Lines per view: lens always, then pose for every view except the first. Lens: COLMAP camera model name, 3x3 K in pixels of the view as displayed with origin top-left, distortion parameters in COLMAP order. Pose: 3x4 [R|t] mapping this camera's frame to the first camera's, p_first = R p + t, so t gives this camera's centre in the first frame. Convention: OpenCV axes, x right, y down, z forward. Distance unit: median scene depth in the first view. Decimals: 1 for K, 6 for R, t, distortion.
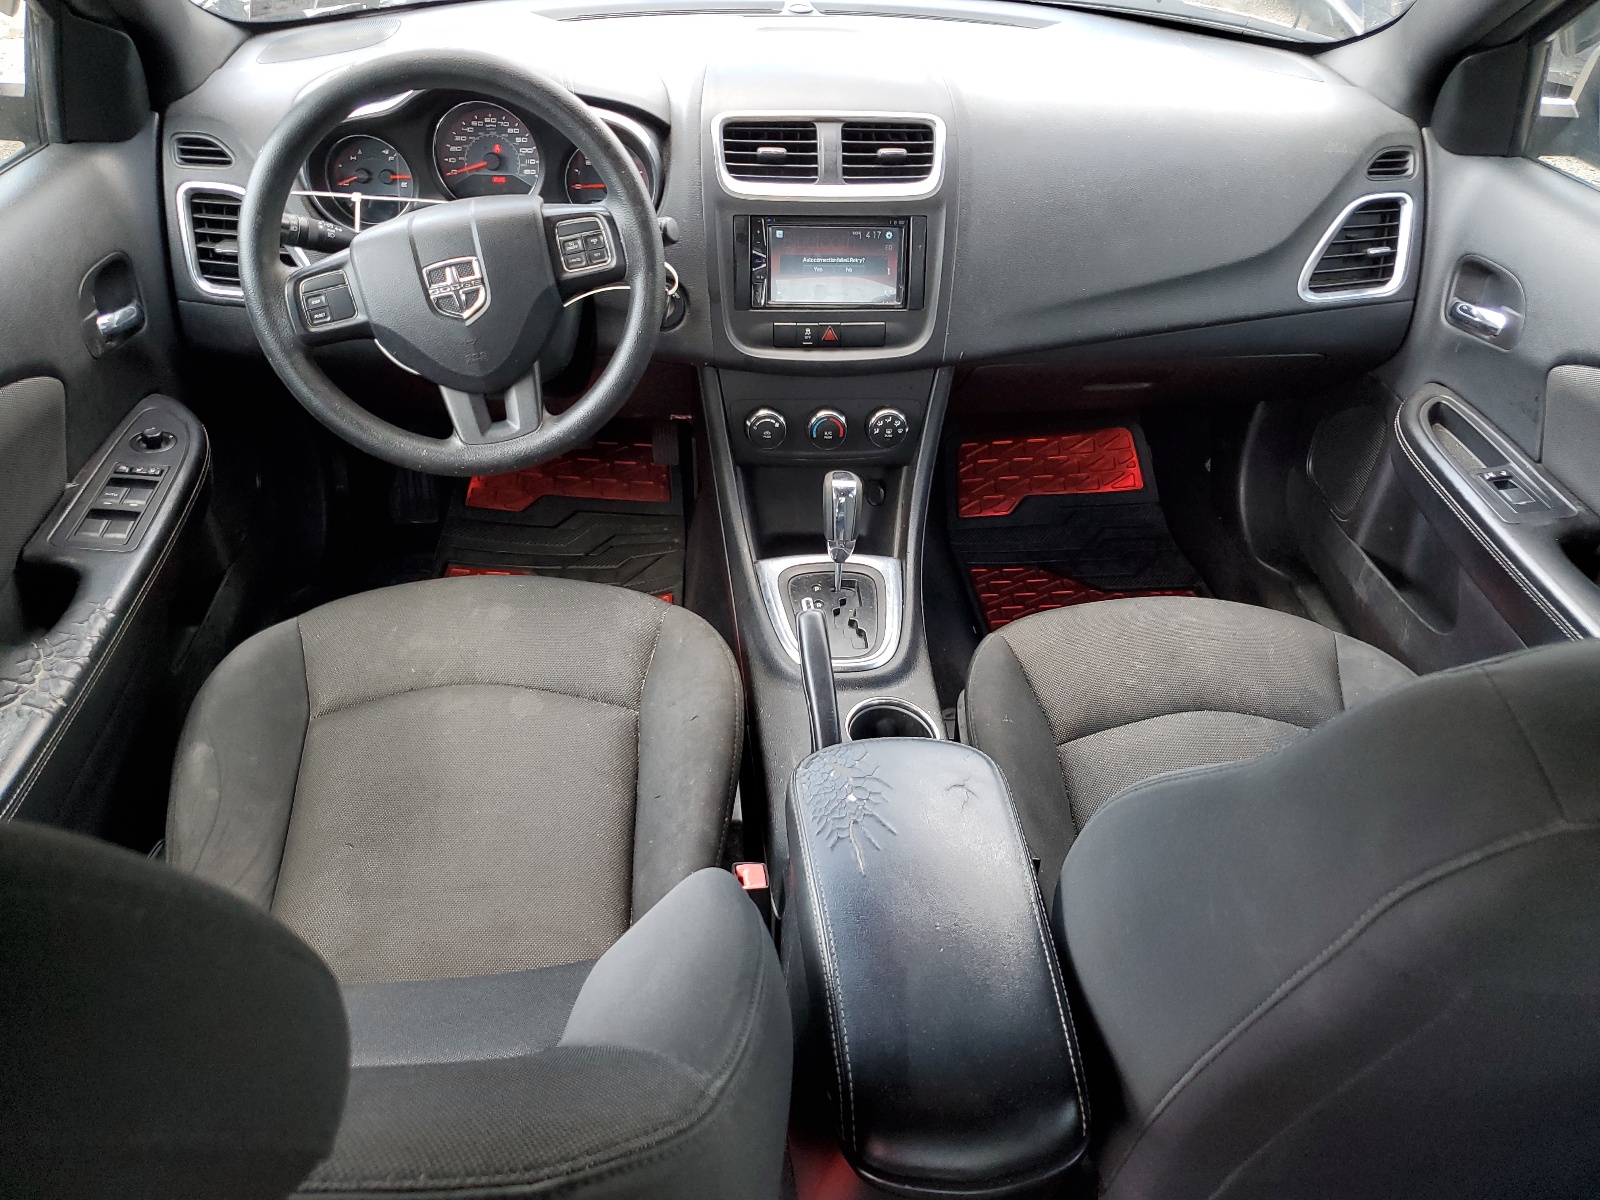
lens RADIAL K [[1217.4, 0, 801.1], [0, 1217.4, 598.5], [0, 0, 1]] dist [0.002778, 0.000234]
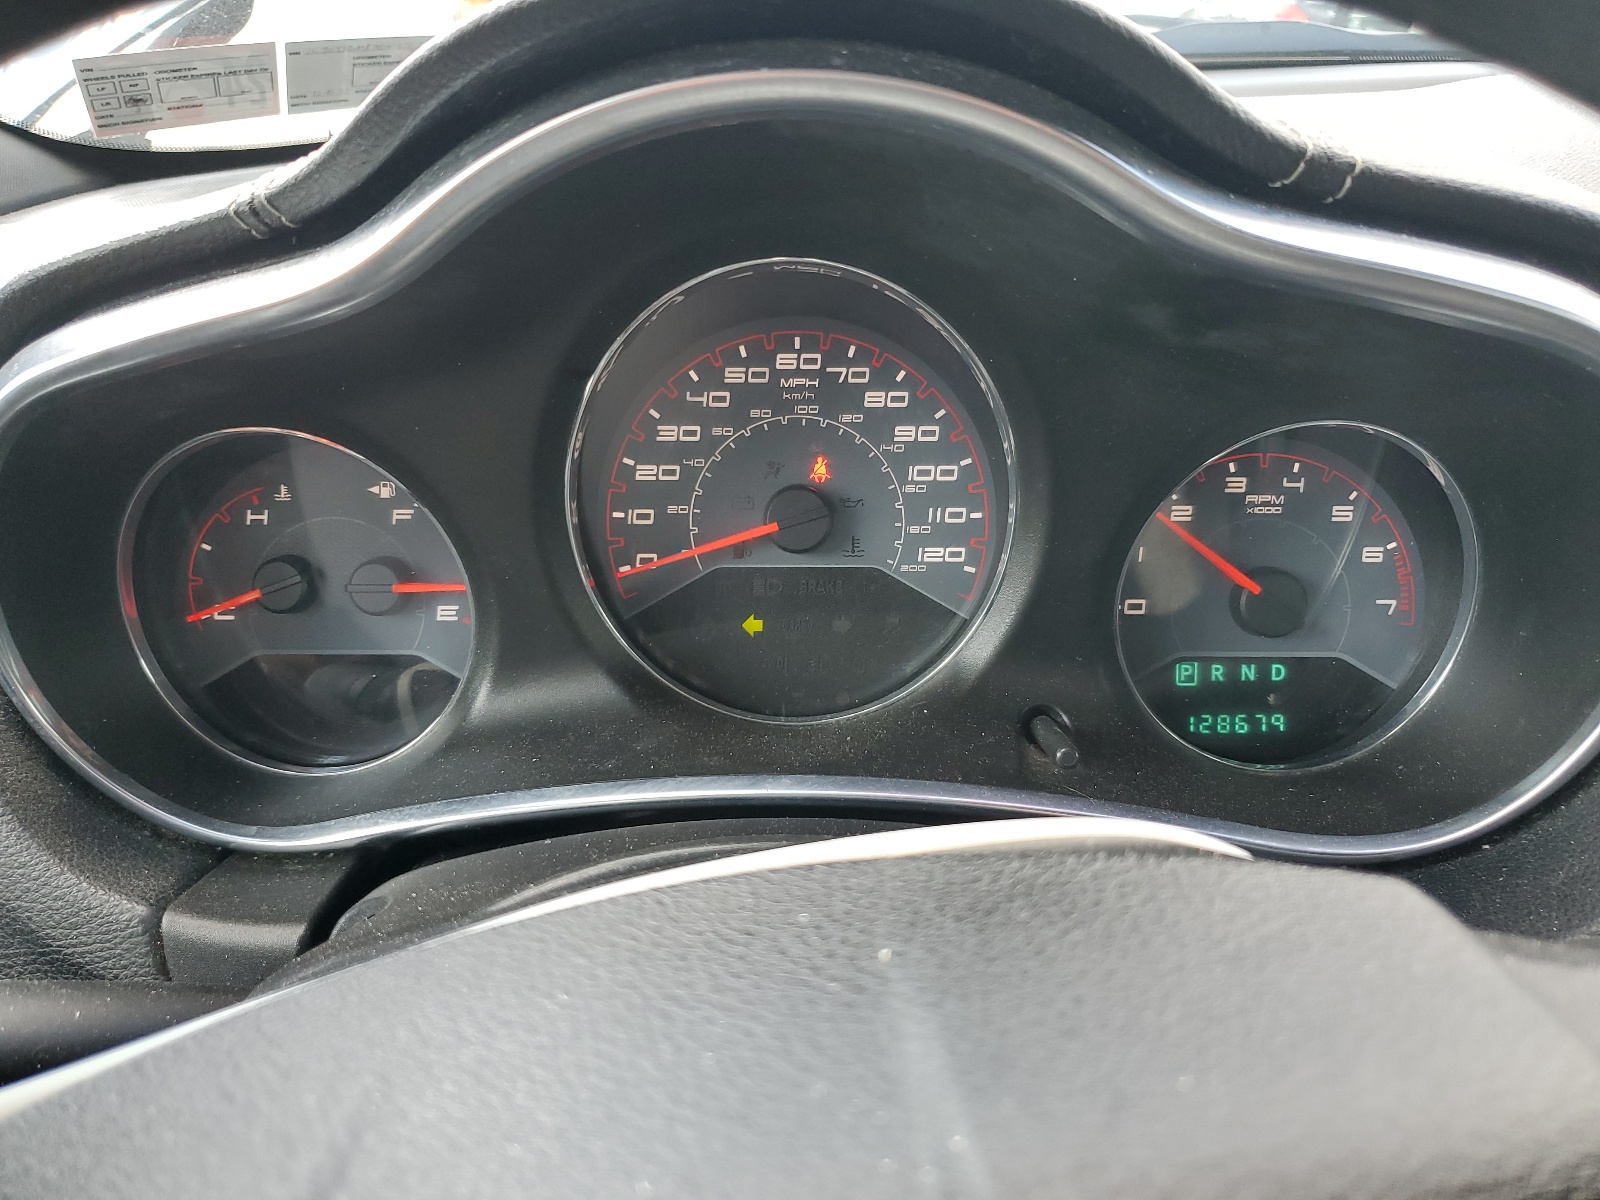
lens RADIAL K [[1217.4, 0, 801.4], [0, 1217.4, 600.9], [0, 0, 1]] dist [0.002778, 0.000234]
pose [[0.959349, -0.019249, -0.281566, -0.184770], [-0.072087, 0.947864, -0.310414, -0.268146], [0.272862, 0.318093, 0.907945, 0.786958]]
